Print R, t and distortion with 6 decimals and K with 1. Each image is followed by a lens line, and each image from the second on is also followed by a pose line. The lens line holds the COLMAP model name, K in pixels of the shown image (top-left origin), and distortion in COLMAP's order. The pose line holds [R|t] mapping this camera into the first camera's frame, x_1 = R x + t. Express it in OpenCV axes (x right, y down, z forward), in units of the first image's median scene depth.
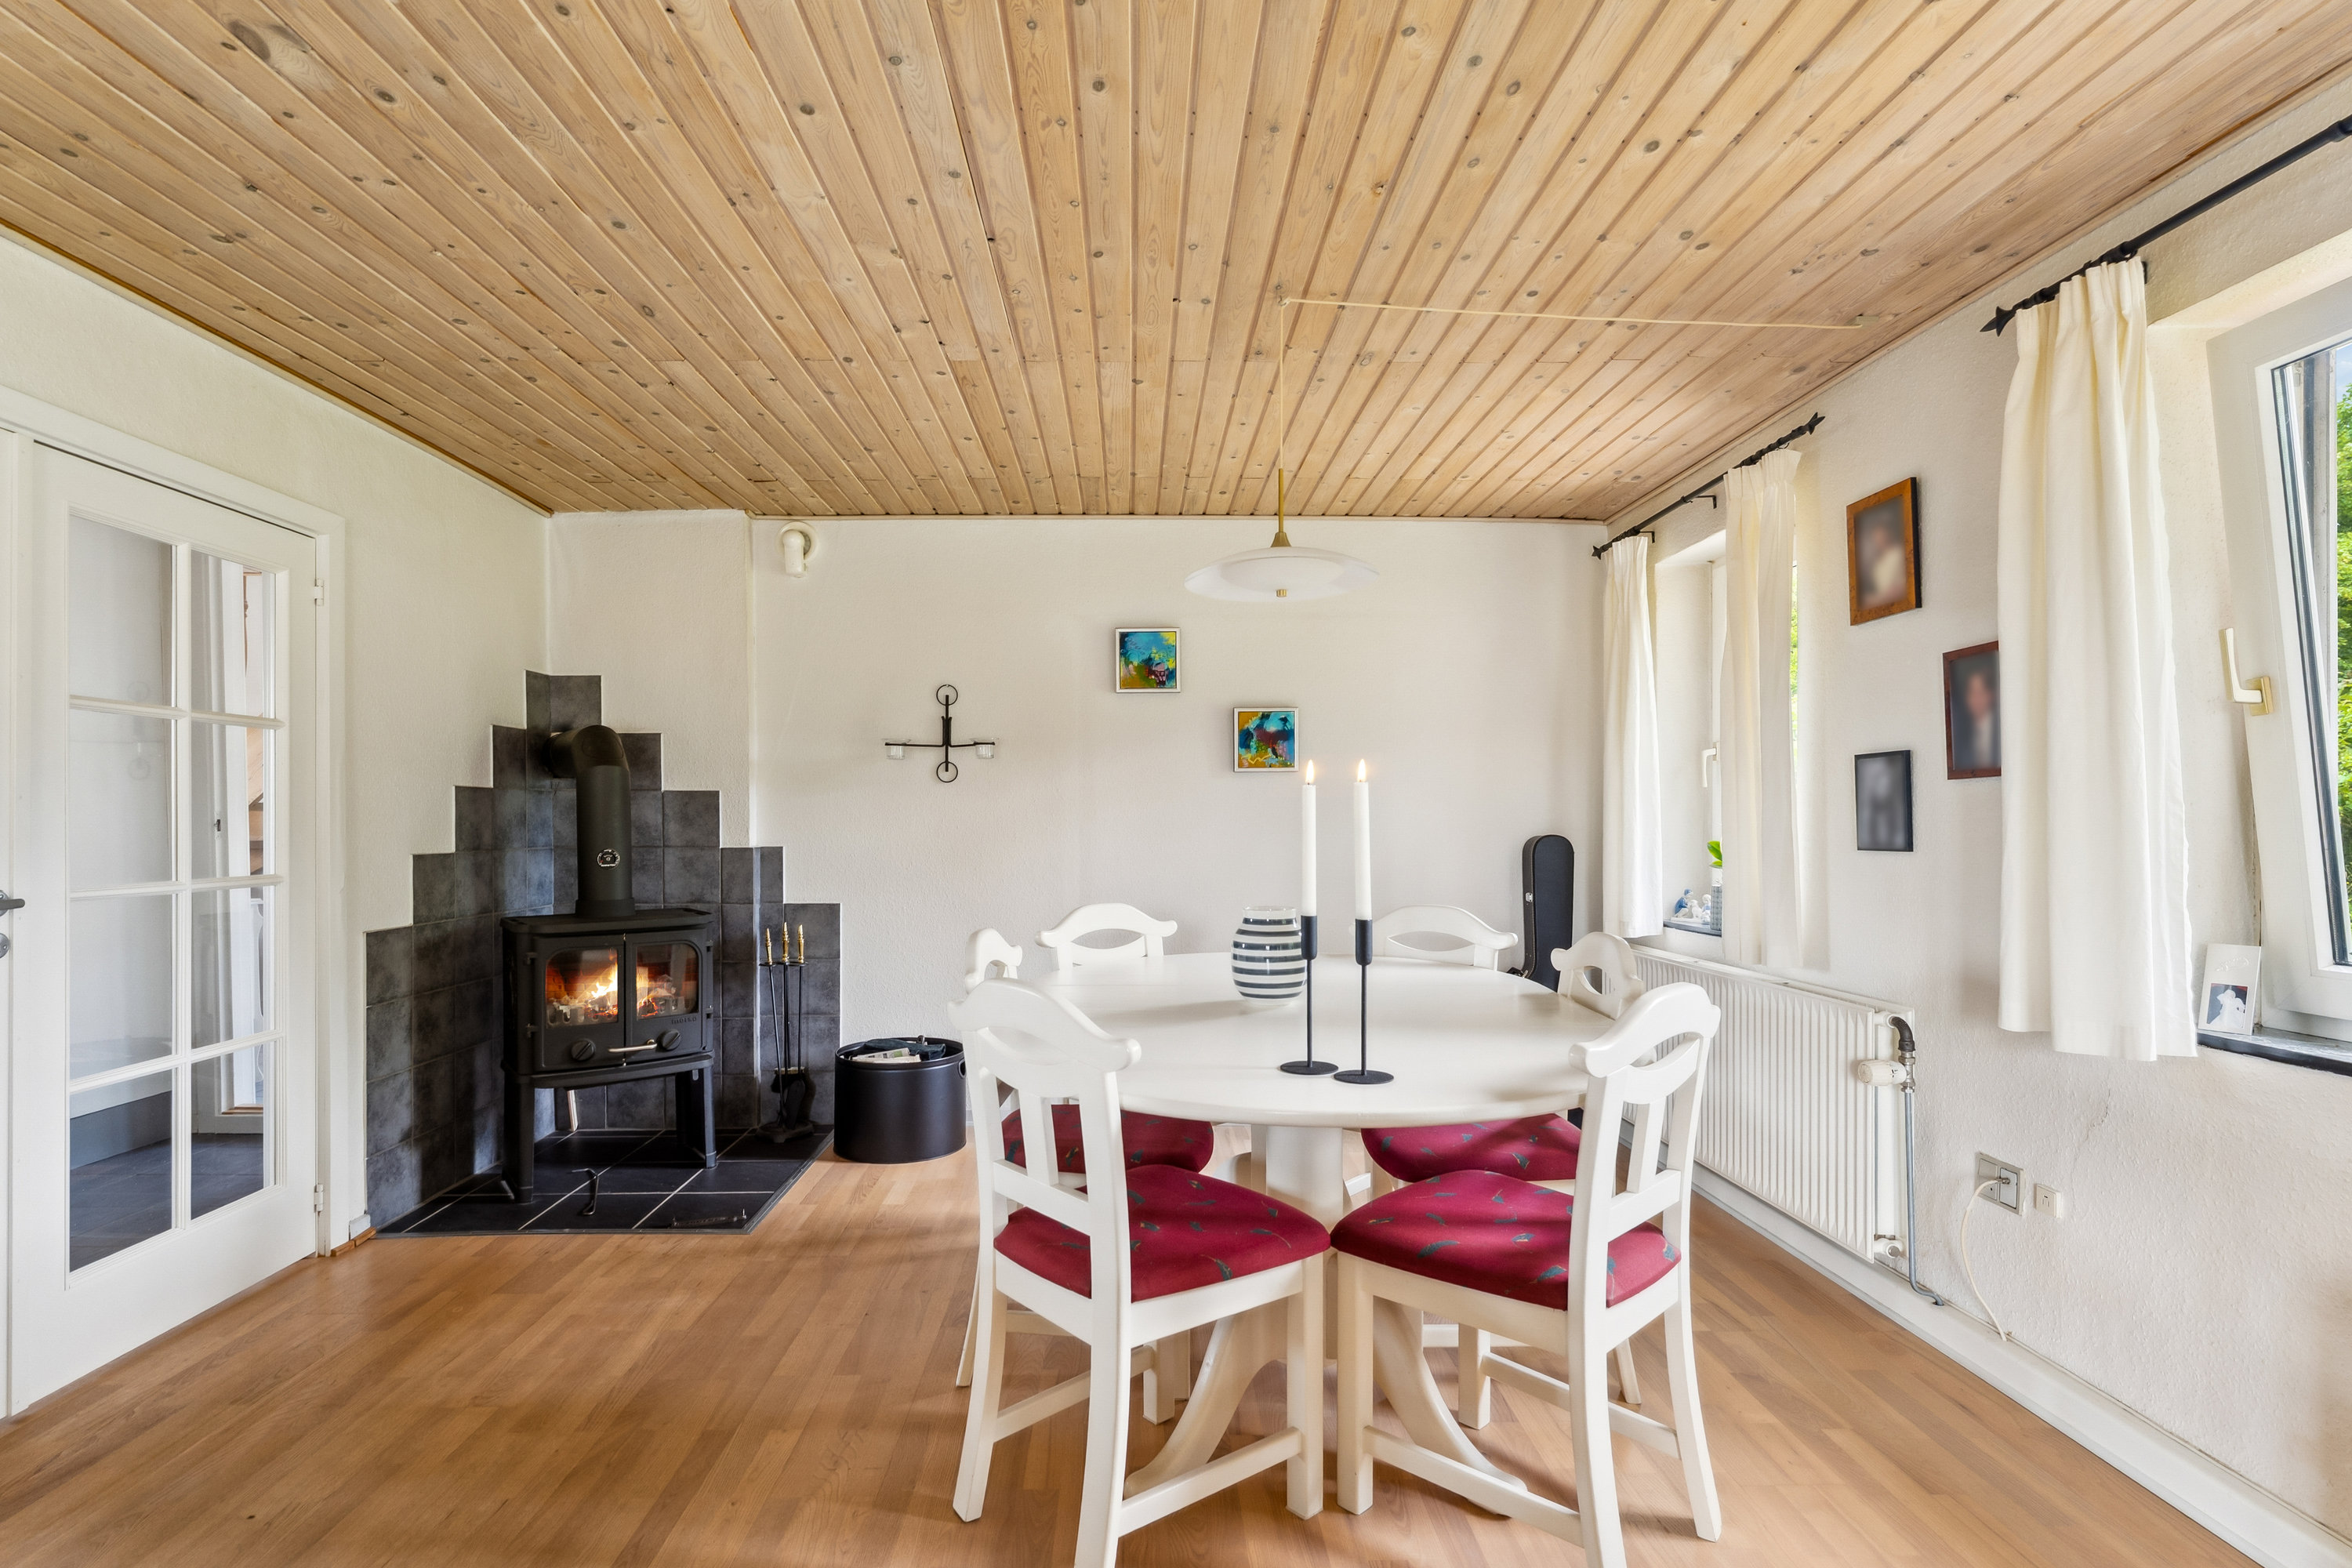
lens RADIAL K [[1128.2, 0, 1152.0], [0, 1128.2, 813.6], [0, 0, 1]] dist [0.002372, -0.000024]
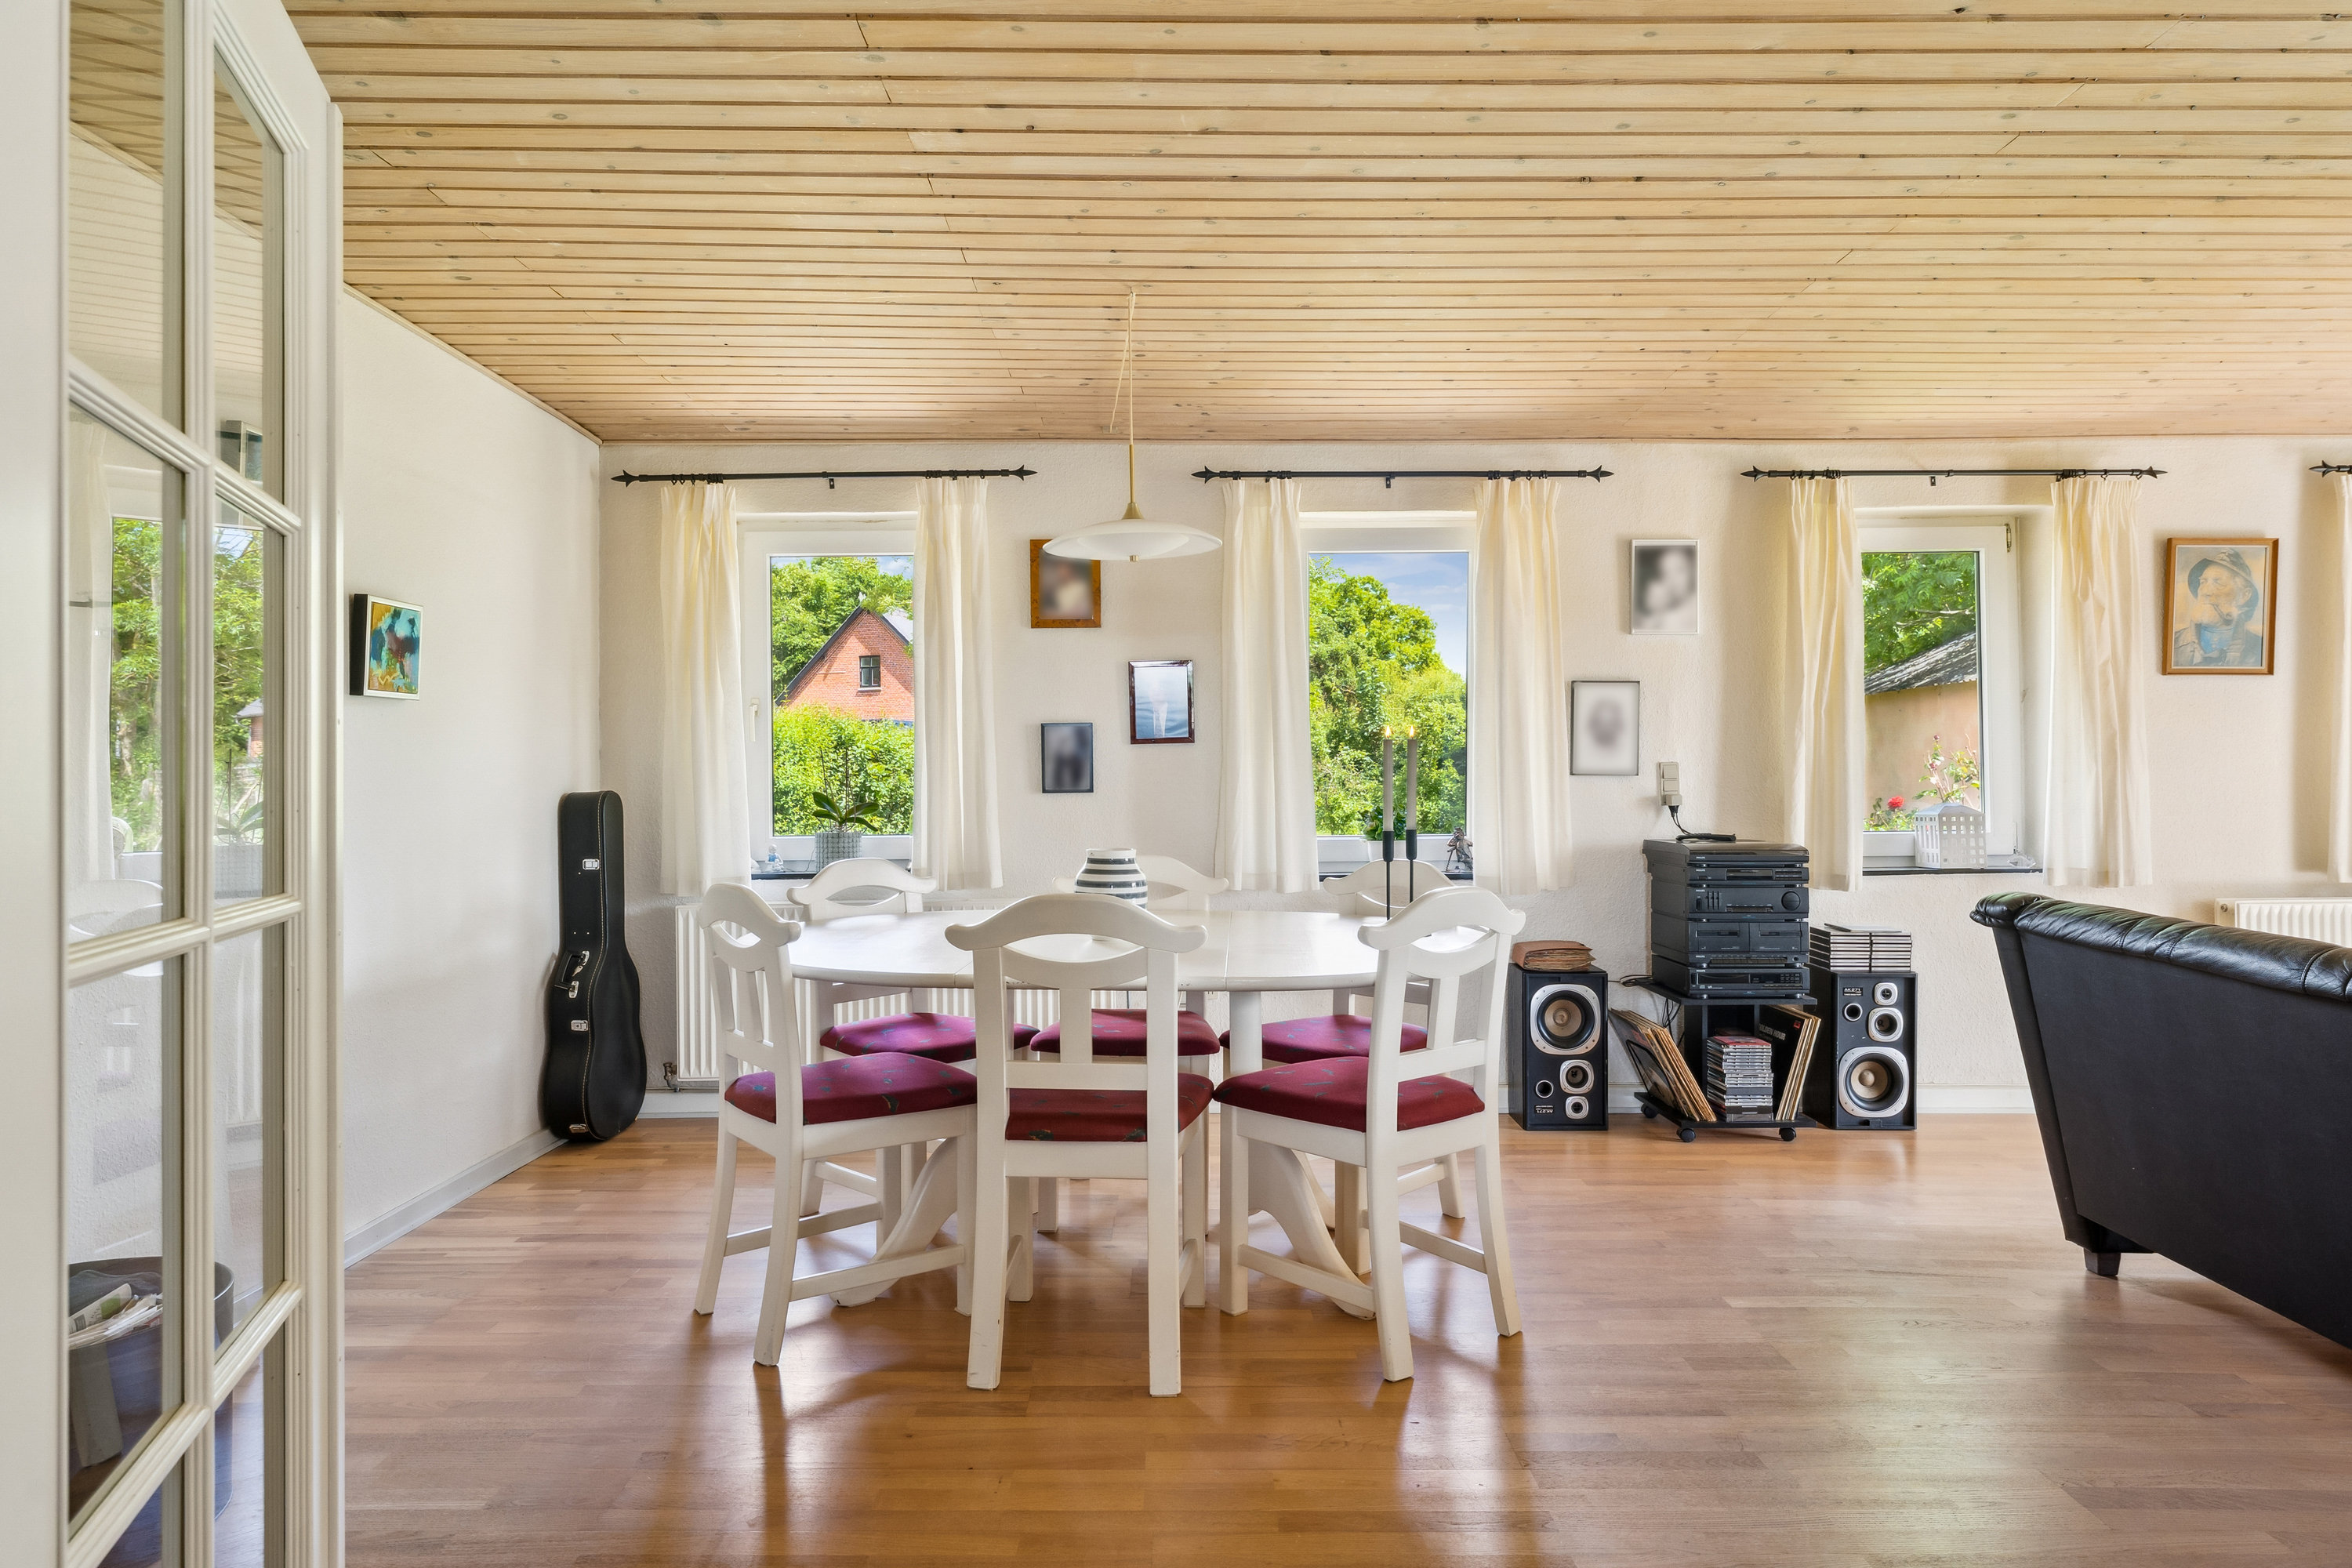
lens RADIAL K [[1378.9, 0, 1173.4], [0, 1378.9, 768.7], [0, 0, 1]] dist [-0.004462, -0.001684]
pose [[0.021020, 0.011915, 0.999708, -1.063474], [0.003596, 0.999922, -0.011993, 0.023863], [-0.999773, 0.003847, 0.020976, 0.813565]]
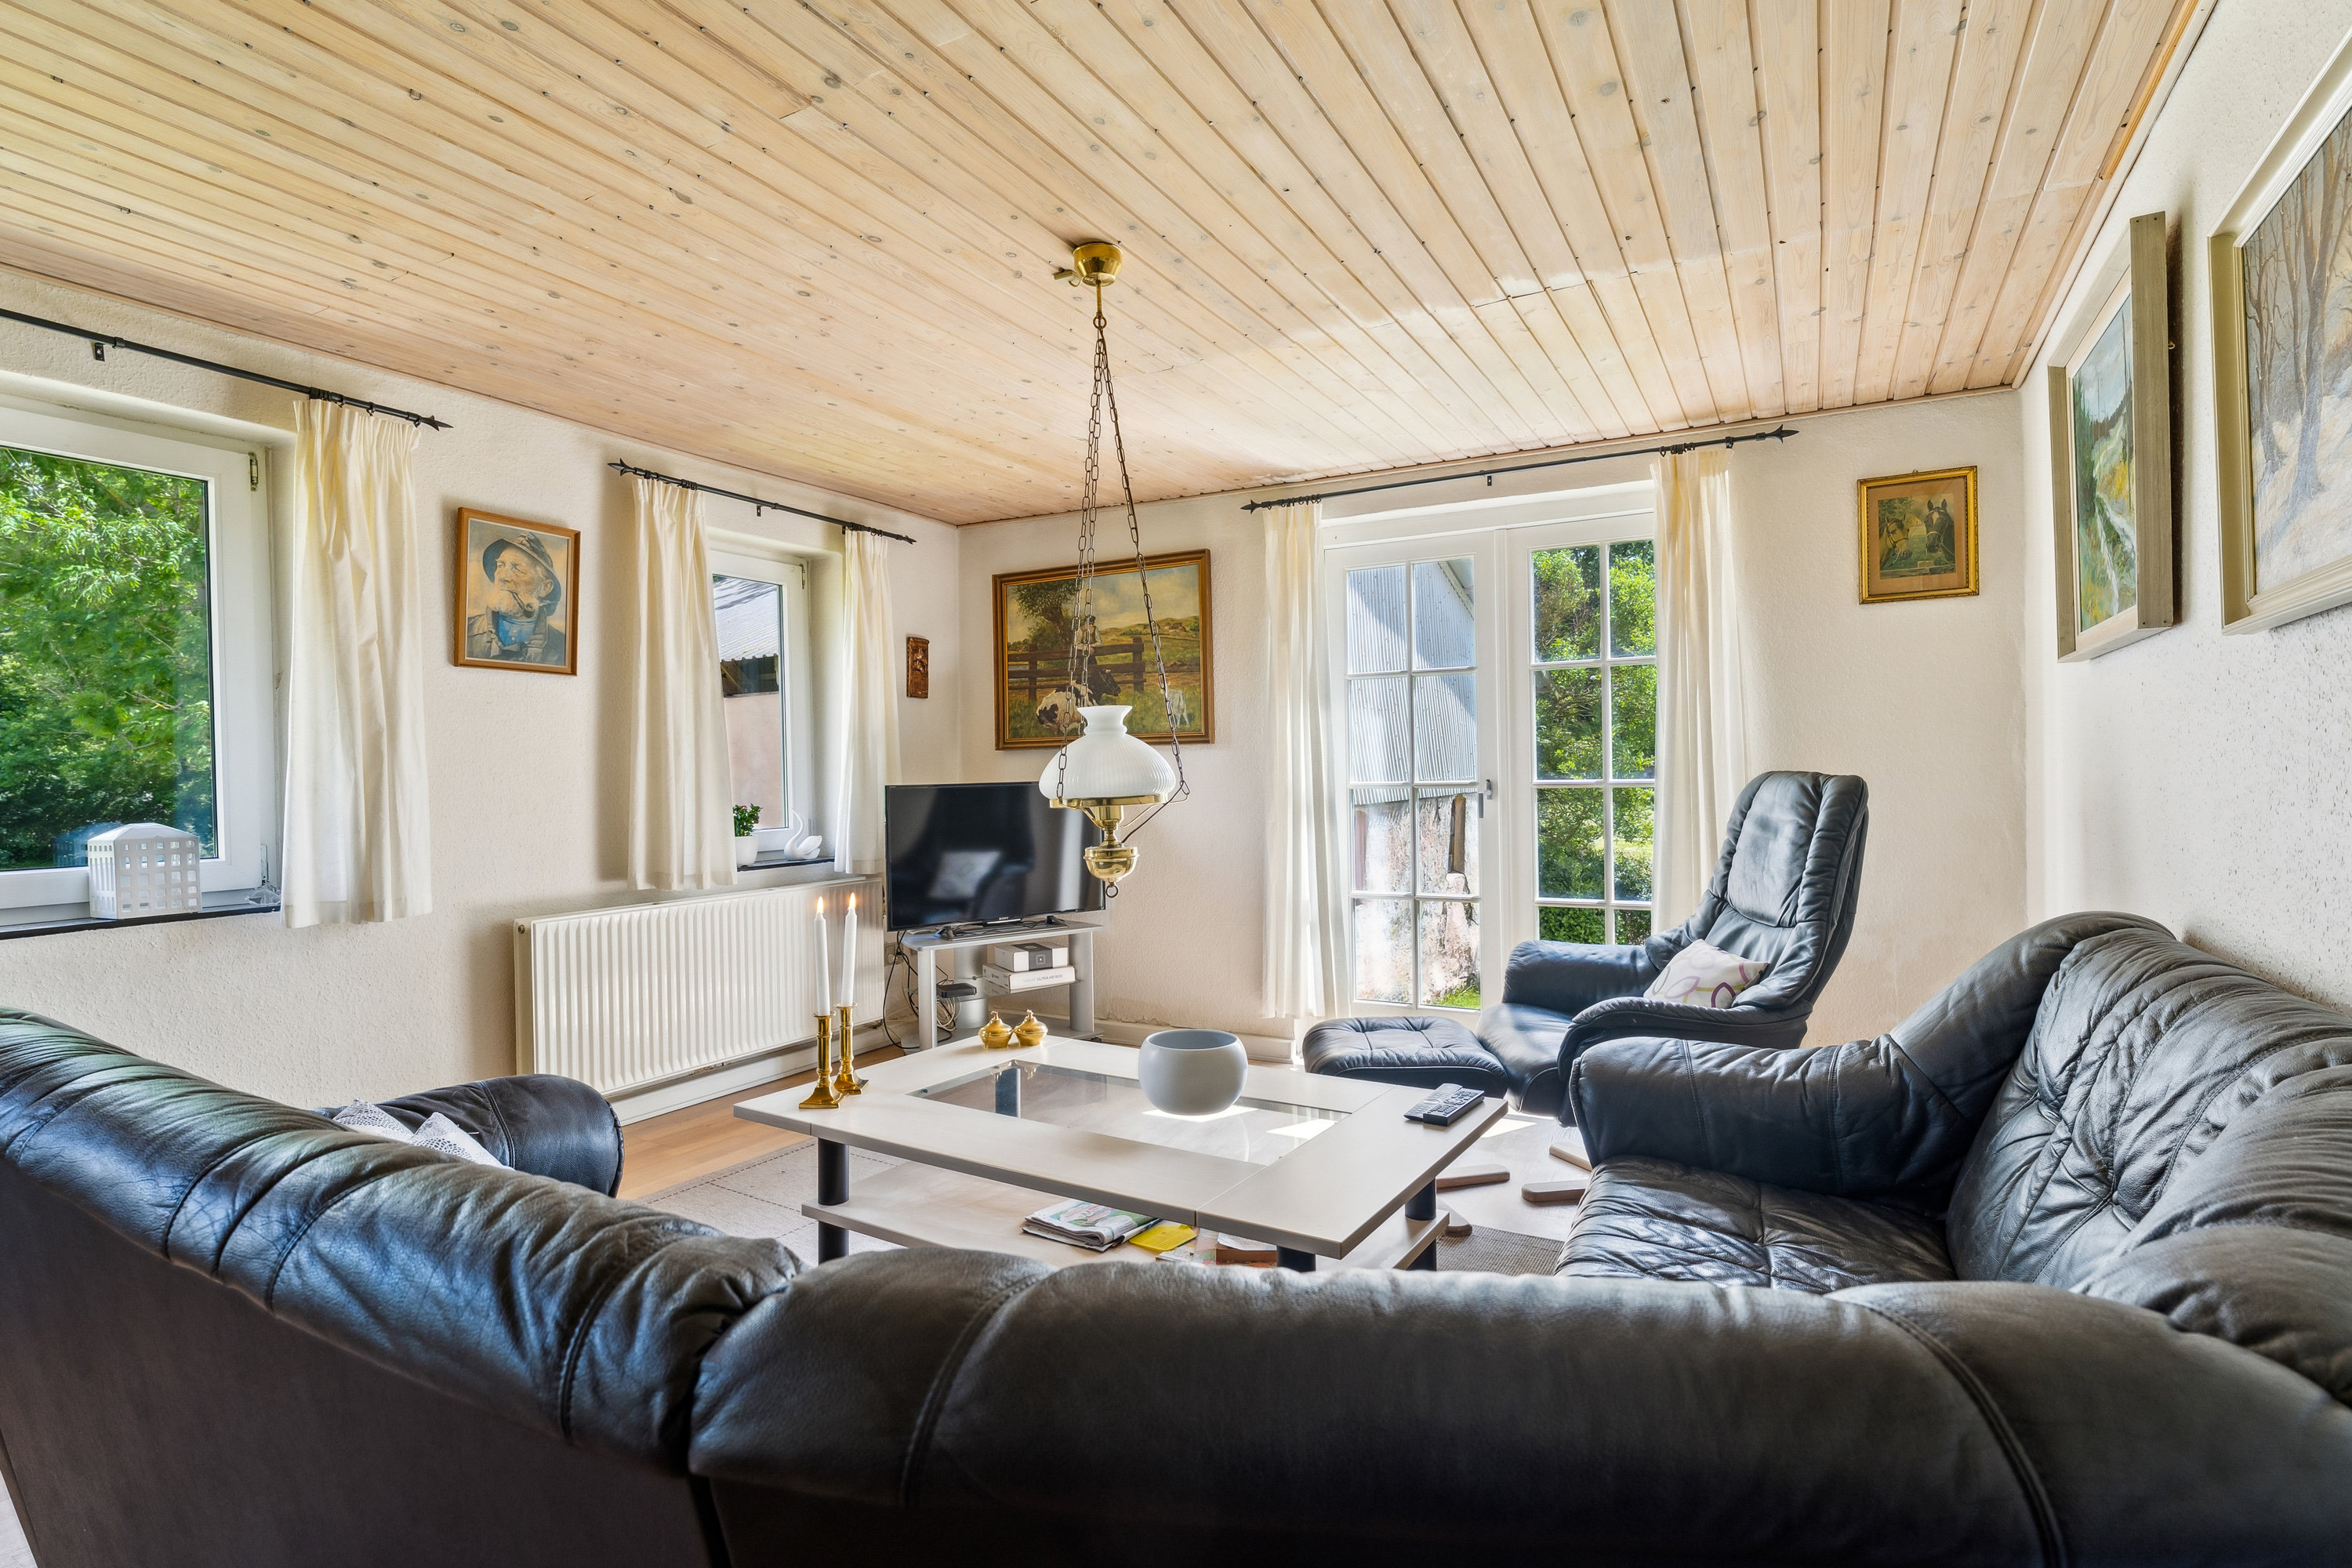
lens RADIAL K [[1128.2, 0, 1160.6], [0, 1128.2, 784.5], [0, 0, 1]] dist [0.002372, -0.000024]
pose [[-0.858780, 0.009703, 0.512252, -0.600049], [0.013726, 0.999898, 0.004071, 0.023820], [-0.512160, 0.010527, -0.858825, 0.273433]]
